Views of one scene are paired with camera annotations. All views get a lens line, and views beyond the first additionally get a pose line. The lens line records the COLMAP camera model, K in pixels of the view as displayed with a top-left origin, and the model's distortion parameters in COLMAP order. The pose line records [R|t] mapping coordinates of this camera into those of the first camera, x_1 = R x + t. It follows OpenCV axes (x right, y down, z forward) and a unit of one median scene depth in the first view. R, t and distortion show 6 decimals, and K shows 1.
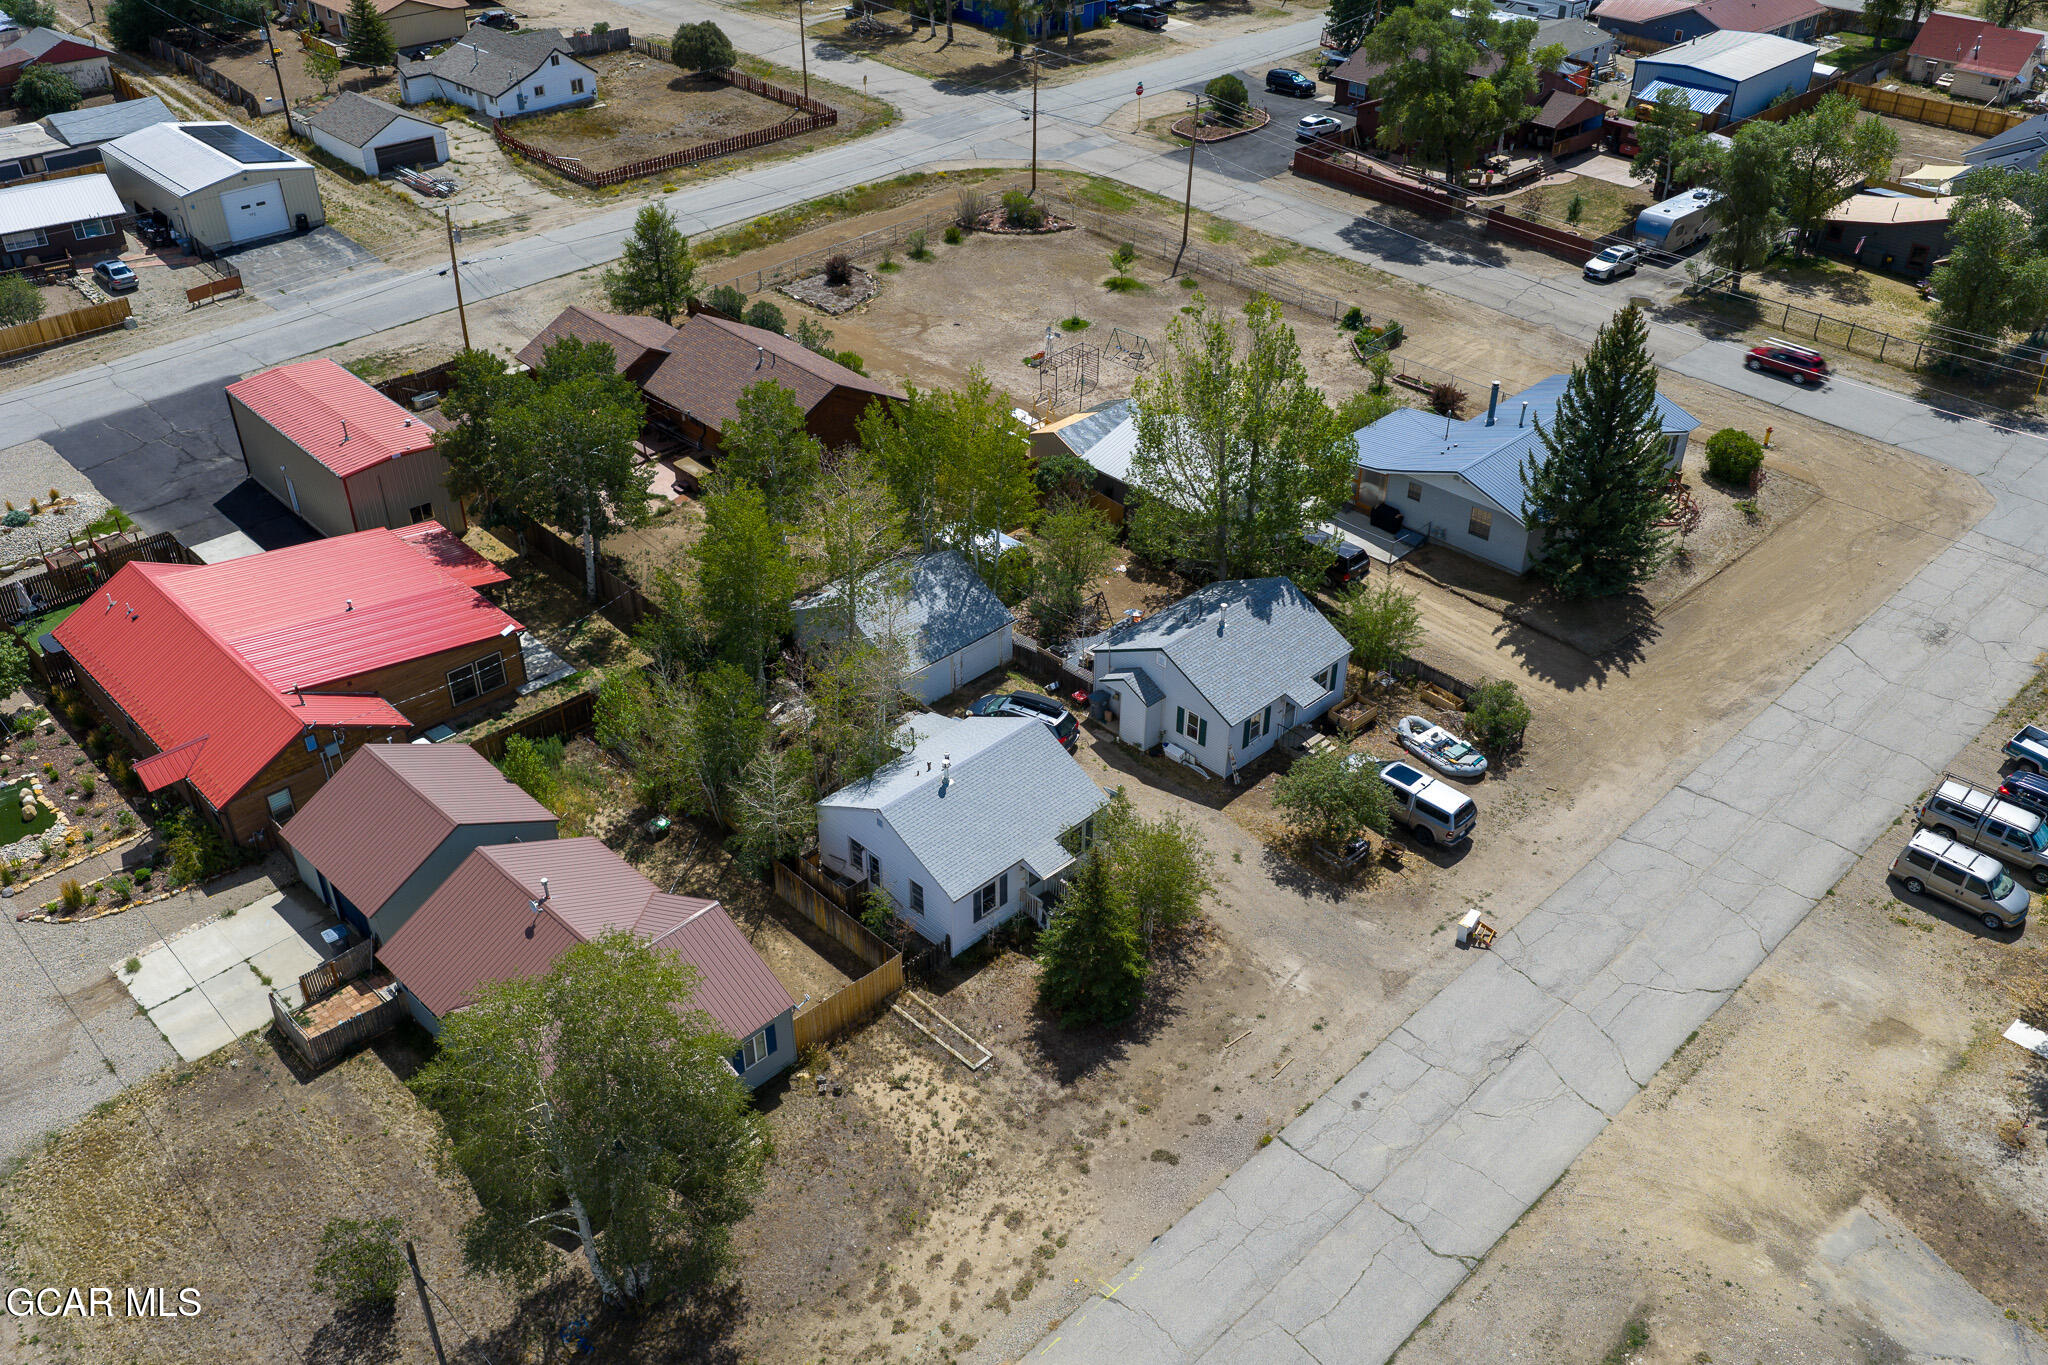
lens RADIAL K [[1695.4, 0, 1027.1], [0, 1695.4, 723.2], [0, 0, 1]] dist [0.006716, 0.000389]
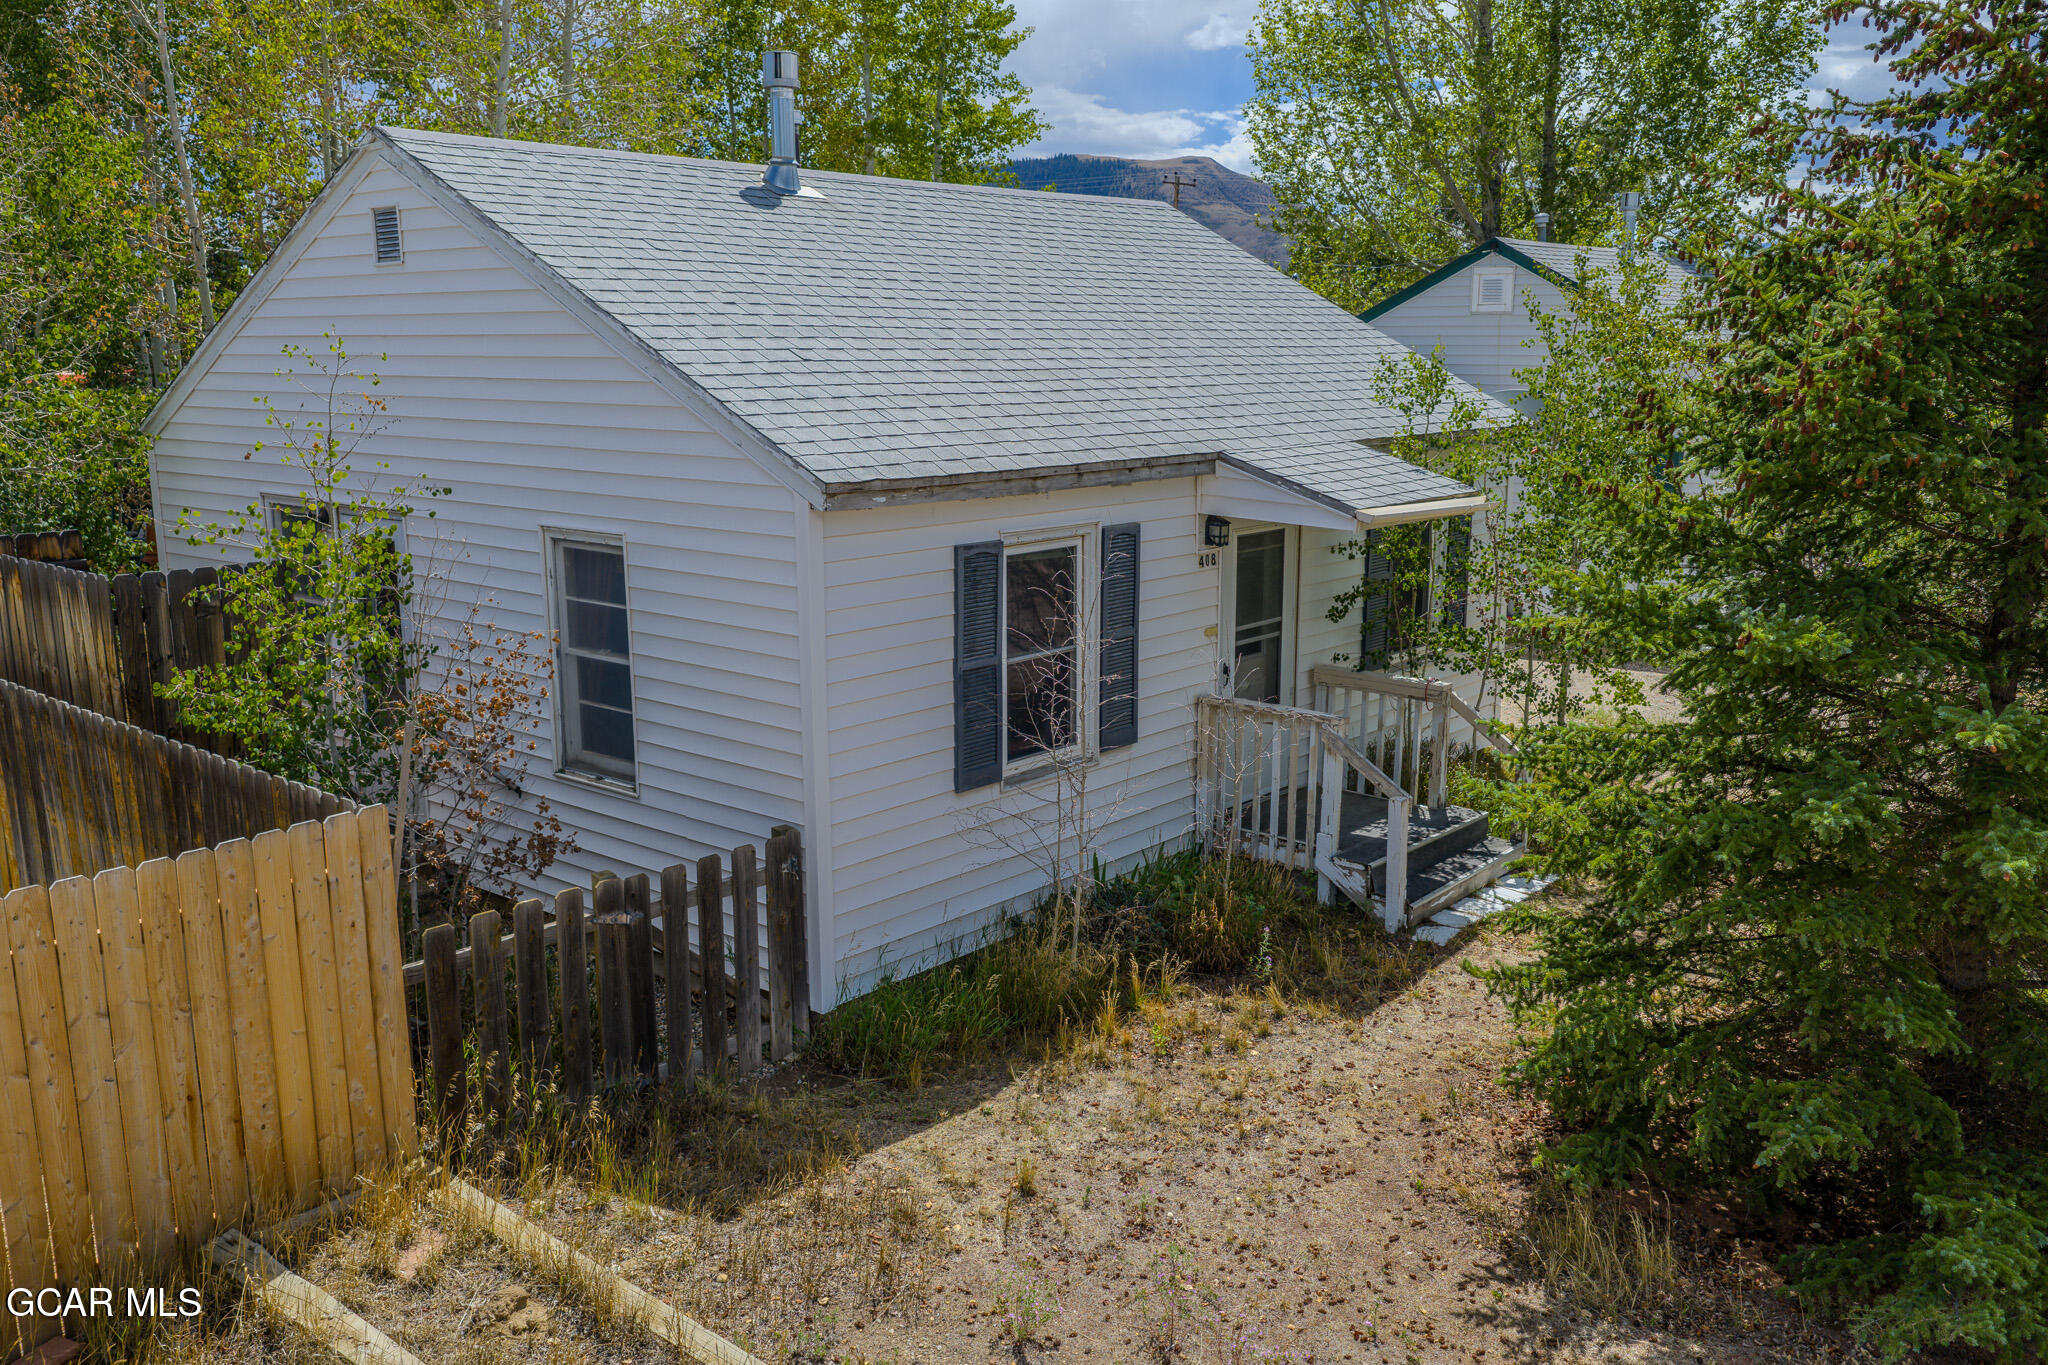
lens RADIAL K [[1695.4, 0, 1027.1], [0, 1695.4, 723.2], [0, 0, 1]] dist [0.006716, 0.000389]
pose [[0.996650, -0.027035, 0.077182, -0.036631], [0.054837, 0.921092, -0.385465, 0.171857], [-0.060671, 0.388406, 0.919489, 0.852157]]
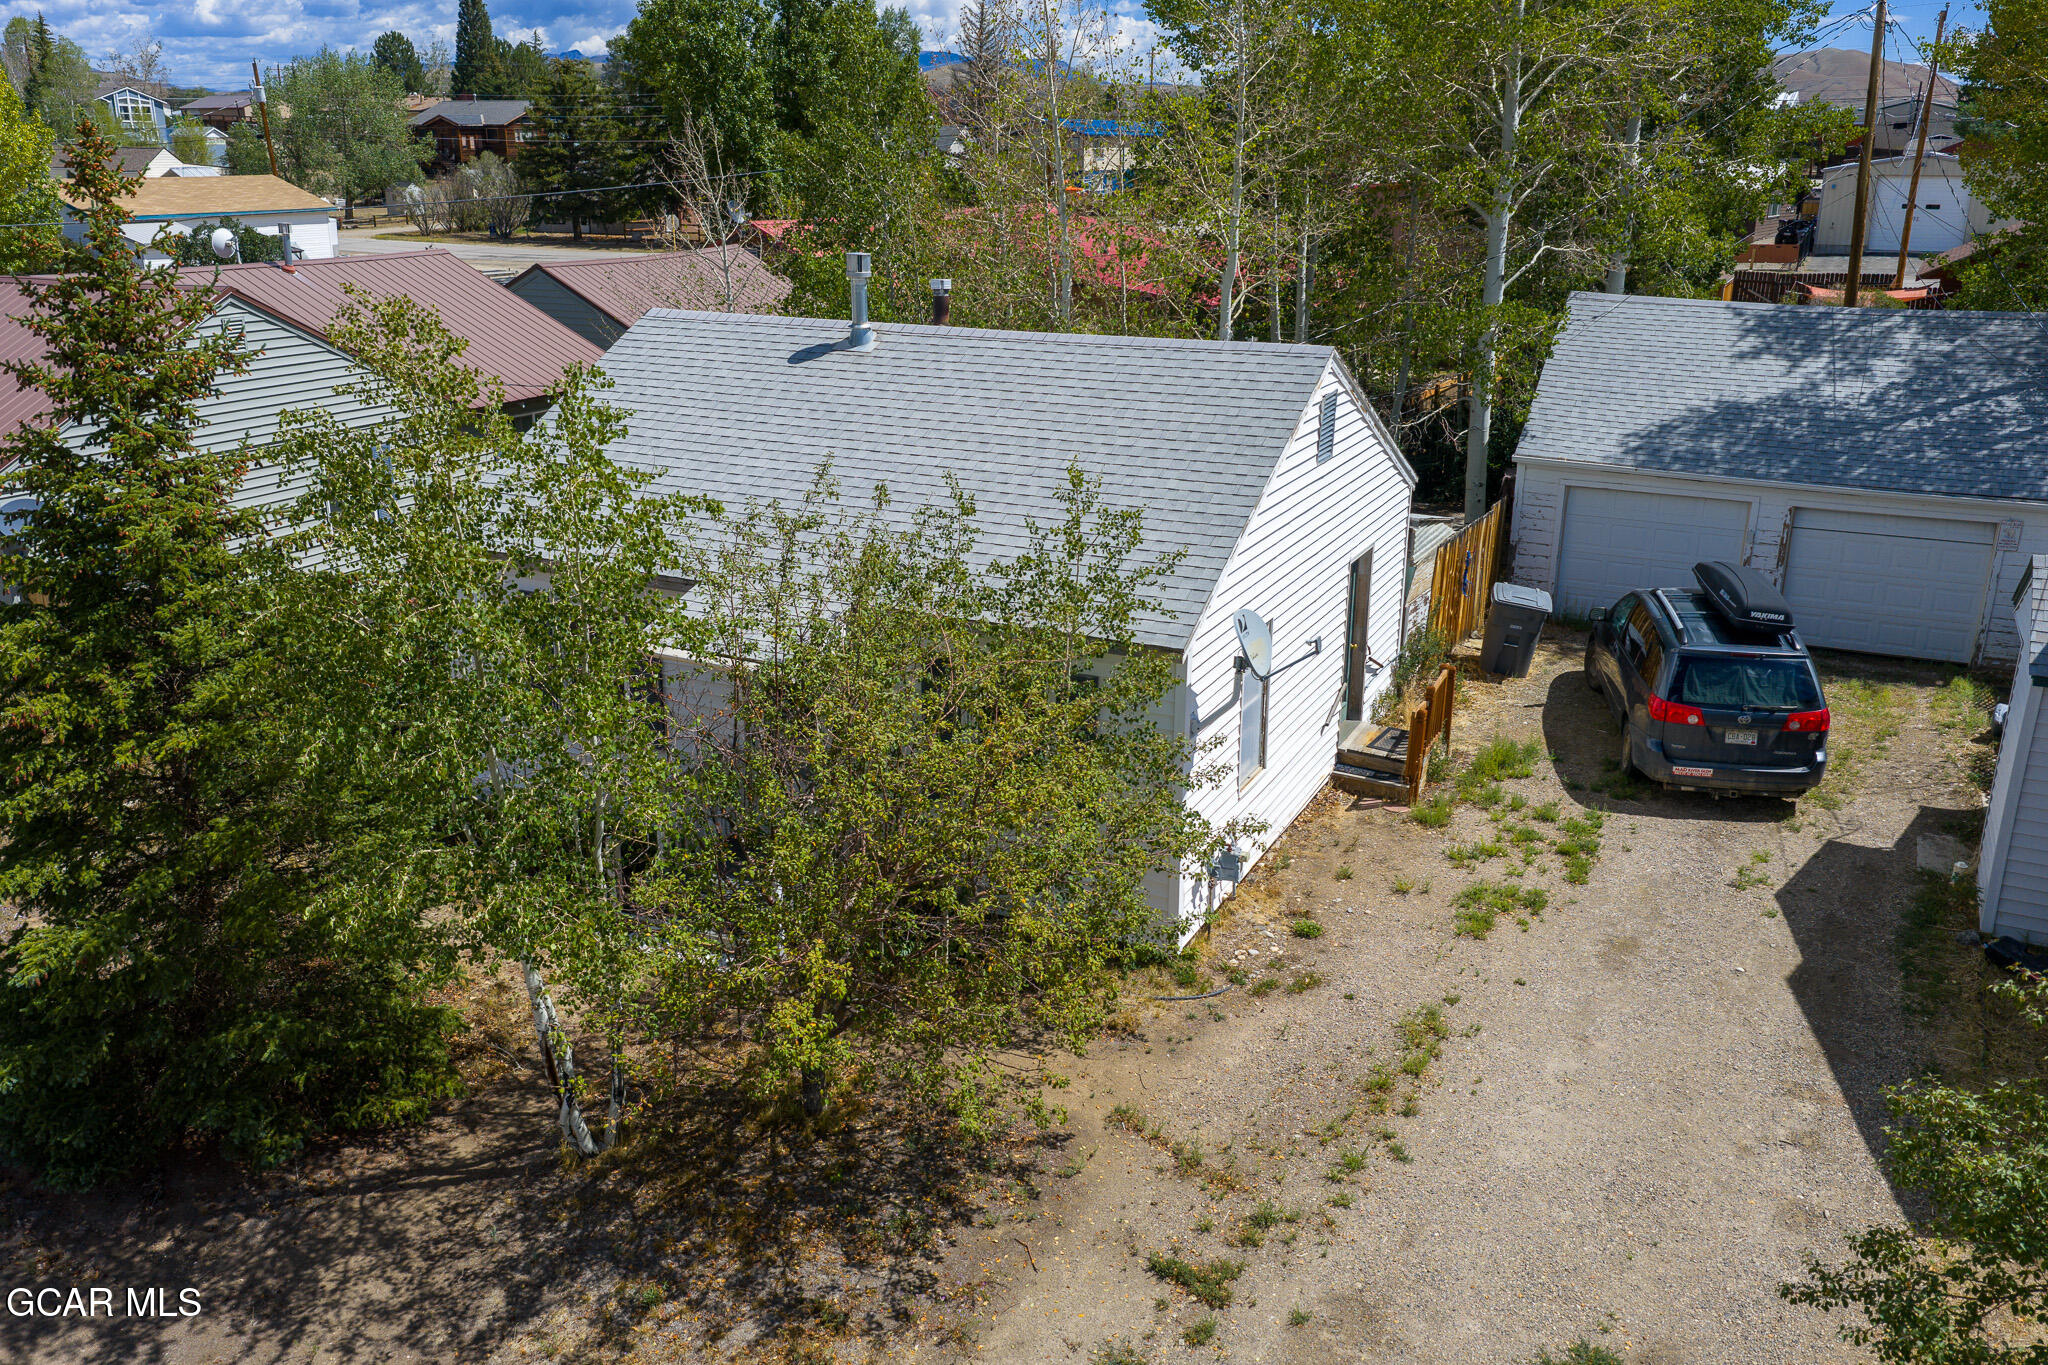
lens RADIAL K [[1695.4, 0, 1027.1], [0, 1695.4, 723.2], [0, 0, 1]] dist [0.006716, 0.000389]
pose [[0.319391, 0.290182, -0.902100, 0.245138], [-0.552338, 0.830539, 0.071605, 0.052527], [0.770007, 0.475394, 0.425545, 0.941139]]
